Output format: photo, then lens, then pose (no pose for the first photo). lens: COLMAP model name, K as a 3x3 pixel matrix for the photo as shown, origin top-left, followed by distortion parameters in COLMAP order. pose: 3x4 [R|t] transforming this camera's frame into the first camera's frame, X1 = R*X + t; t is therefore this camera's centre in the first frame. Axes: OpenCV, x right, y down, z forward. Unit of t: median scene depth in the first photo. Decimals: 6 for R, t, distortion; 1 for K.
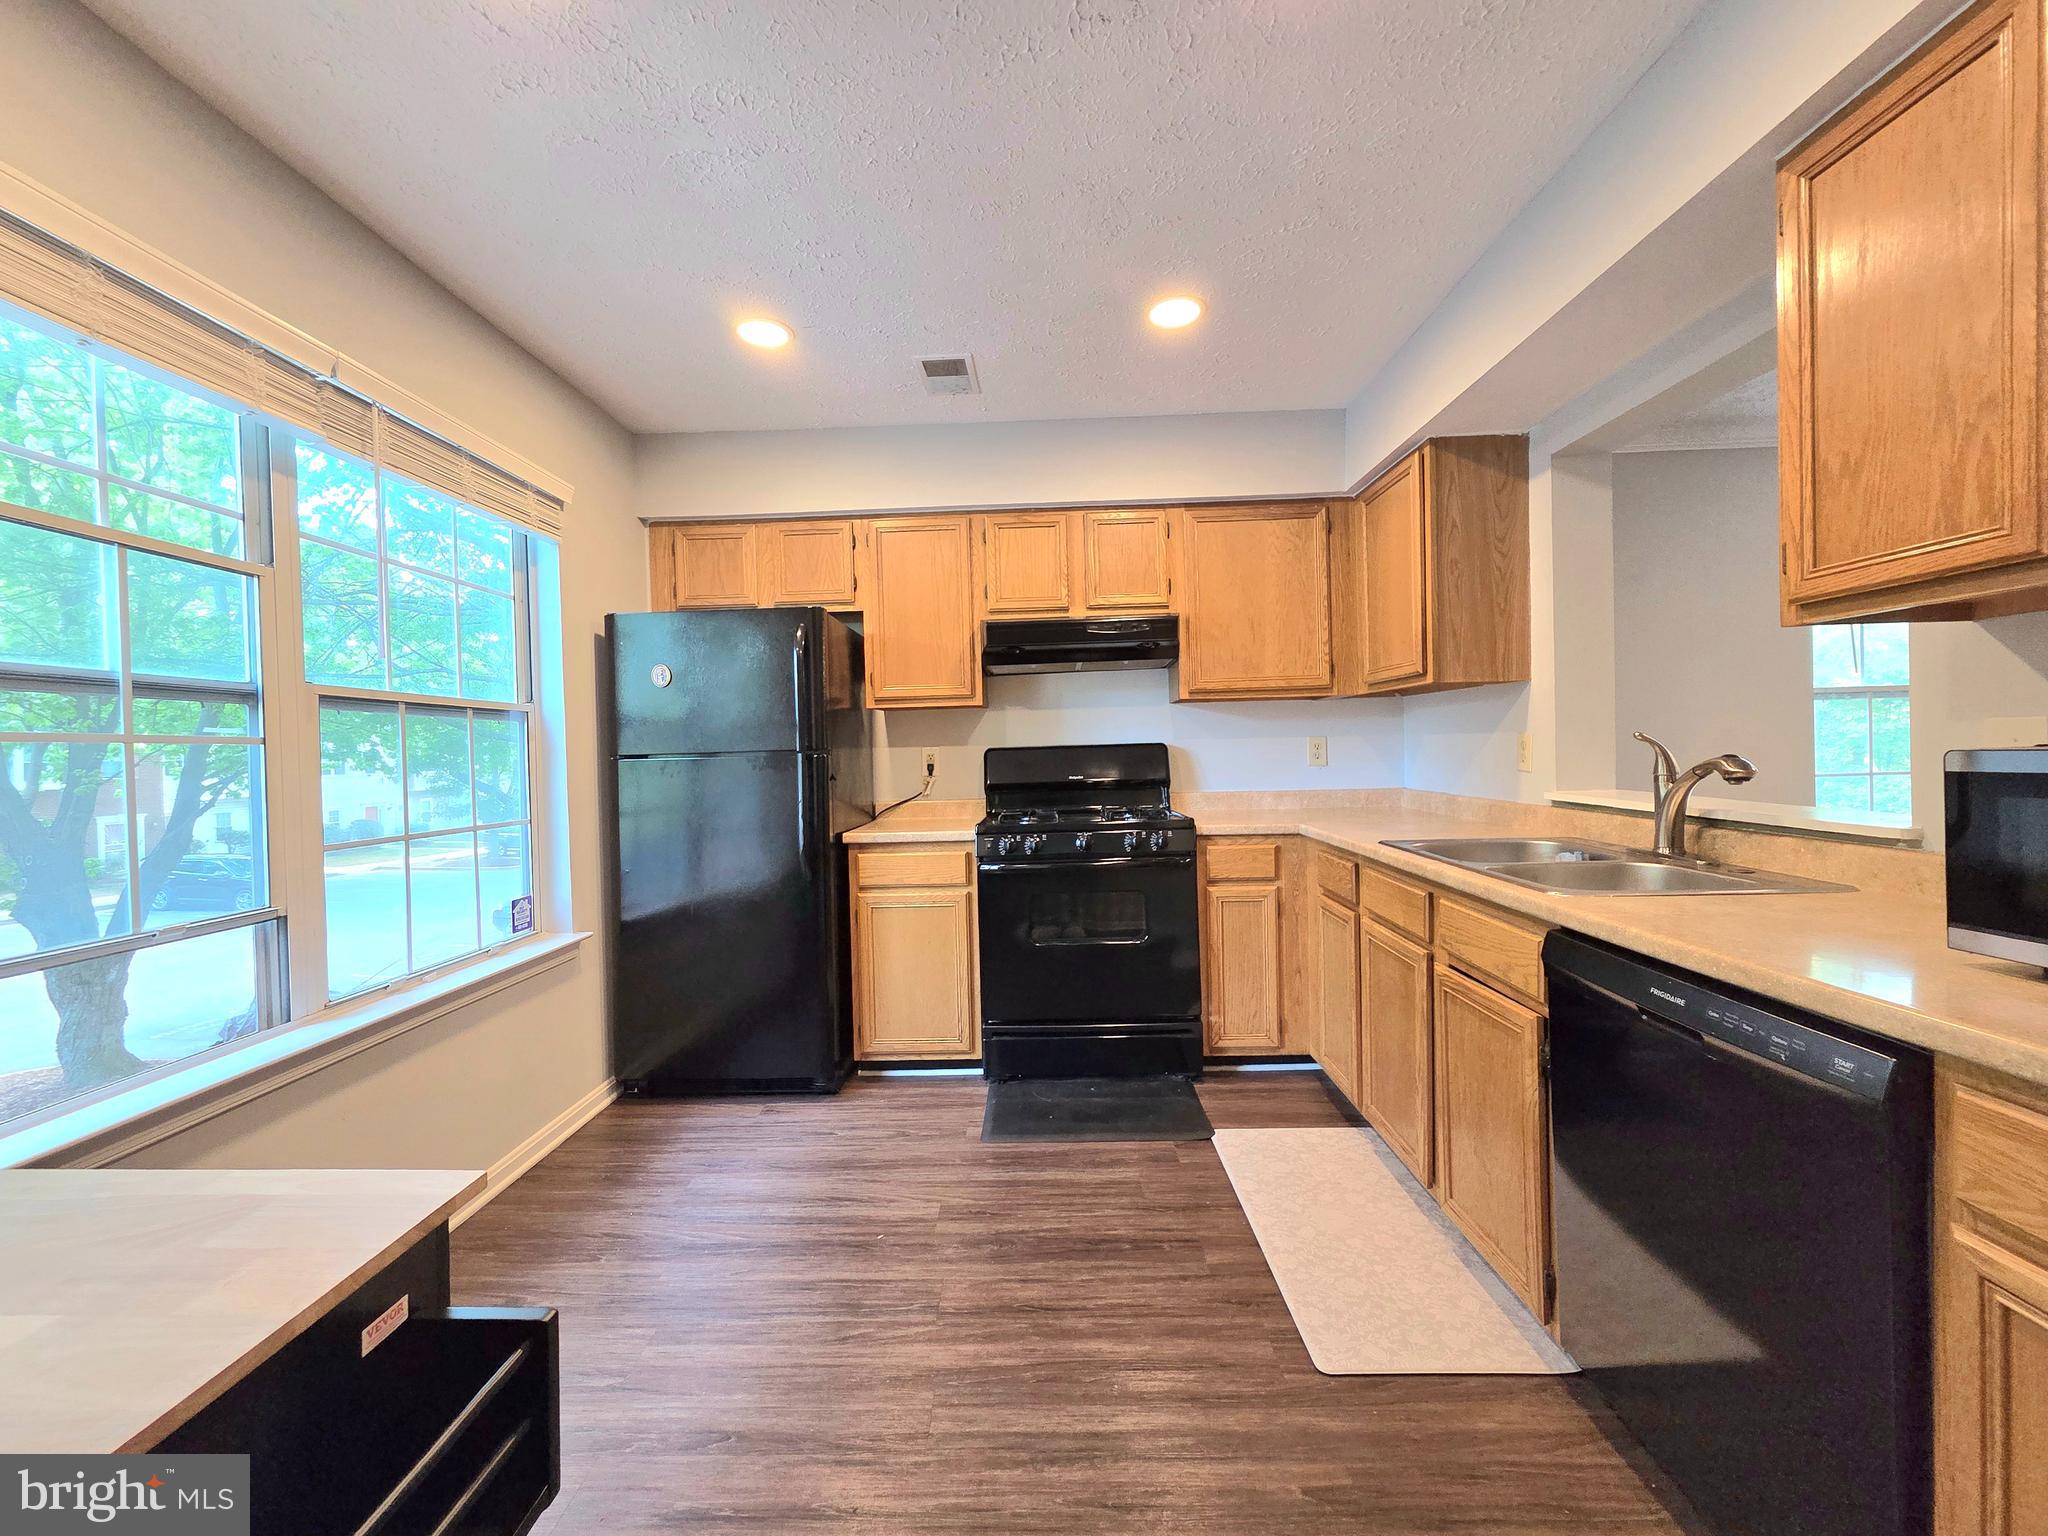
lens RADIAL K [[843.7, 0, 1018.2], [0, 843.7, 770.3], [0, 0, 1]] dist [0.004299, -0.000679]
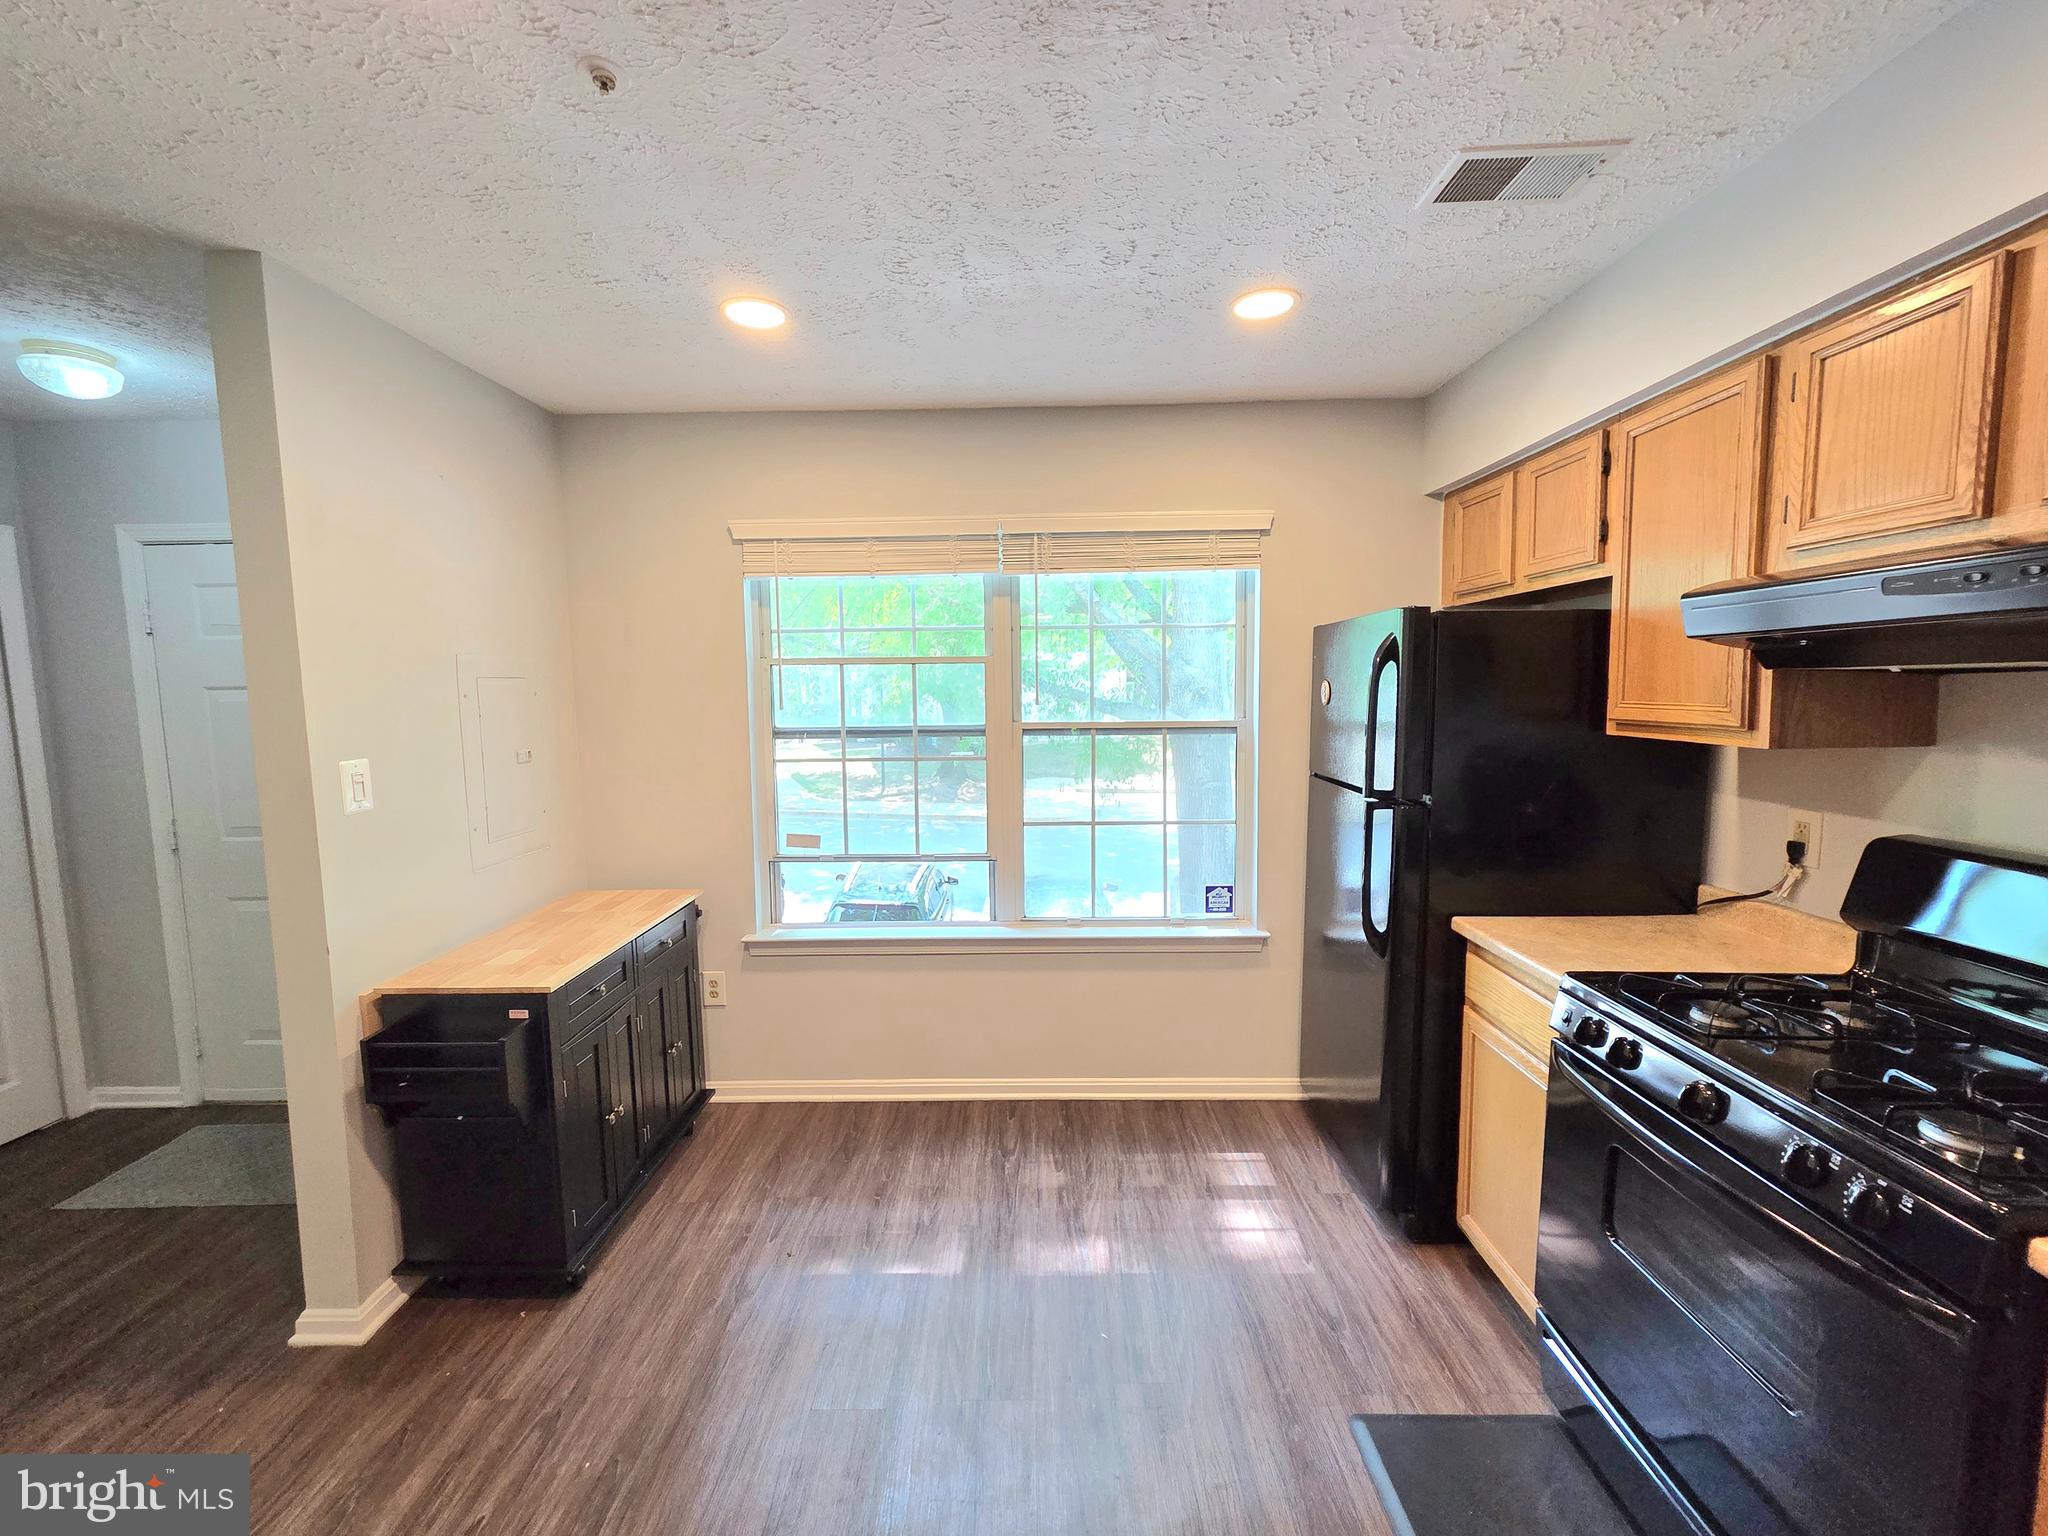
lens RADIAL K [[843.7, 0, 1017.3], [0, 843.7, 759.9], [0, 0, 1]] dist [0.004299, -0.000679]
pose [[0.000853, 0.113584, -0.993528, 0.550021], [-0.004995, 0.993516, 0.113579, -0.152429], [0.999987, 0.004866, 0.001415, 0.706267]]
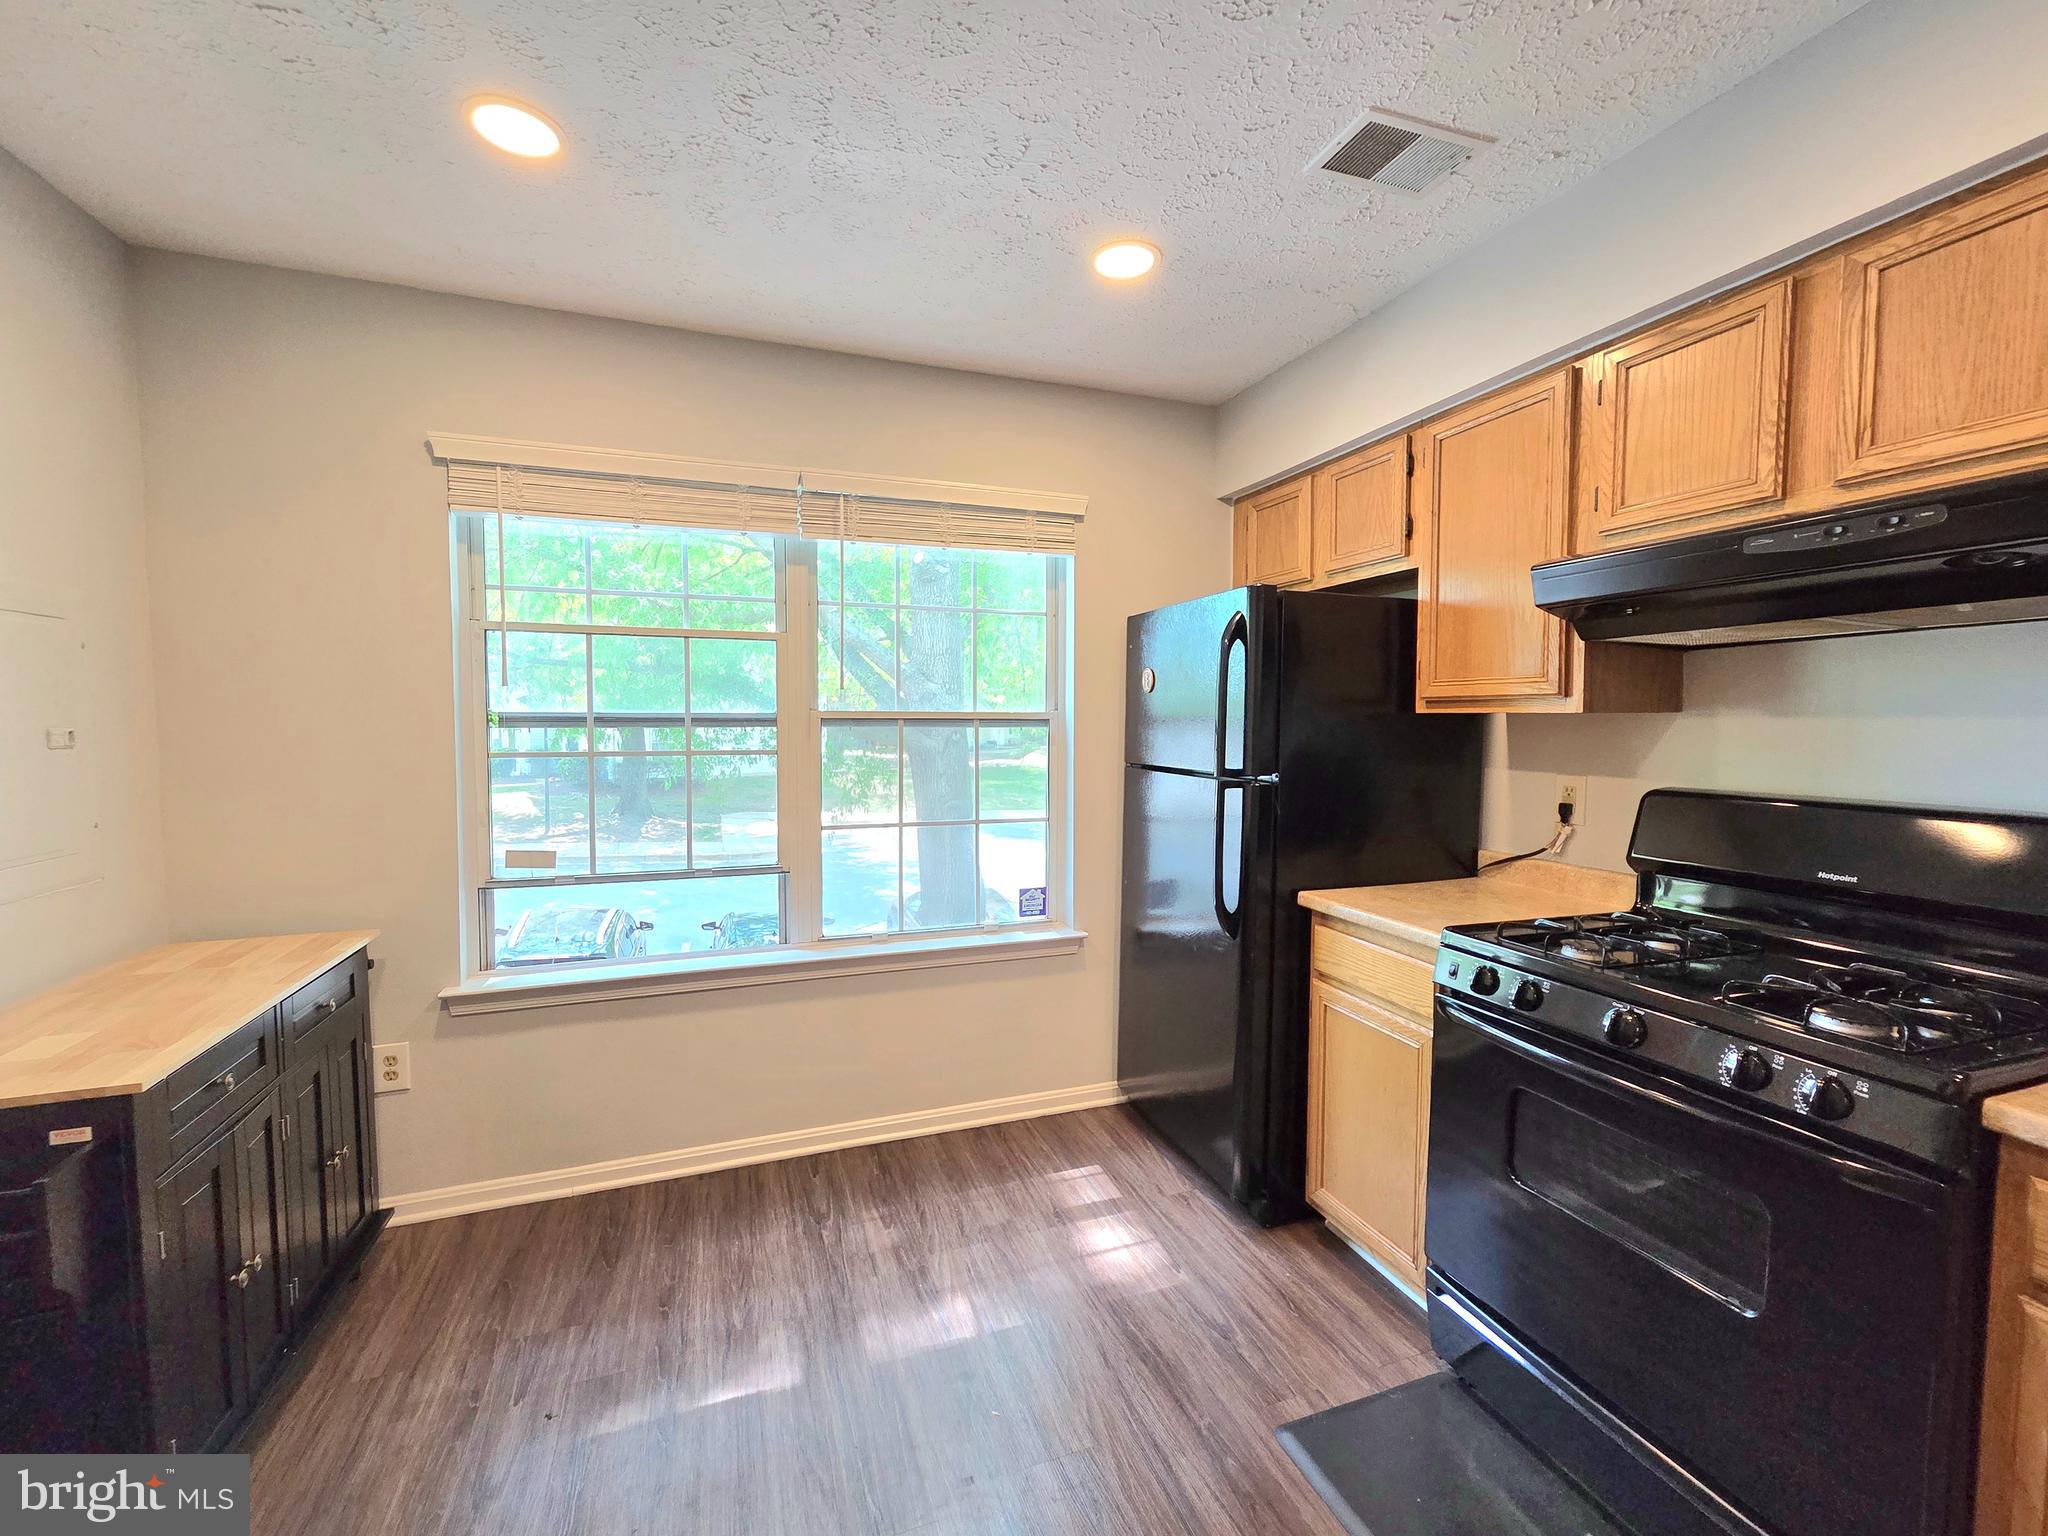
lens RADIAL K [[843.7, 0, 1019.1], [0, 843.7, 759.5], [0, 0, 1]] dist [0.004299, -0.000679]
pose [[0.353917, 0.071666, -0.932527, 0.422605], [-0.028001, 0.997425, 0.066027, -0.087677], [0.934858, 0.002744, 0.355012, 0.579946]]
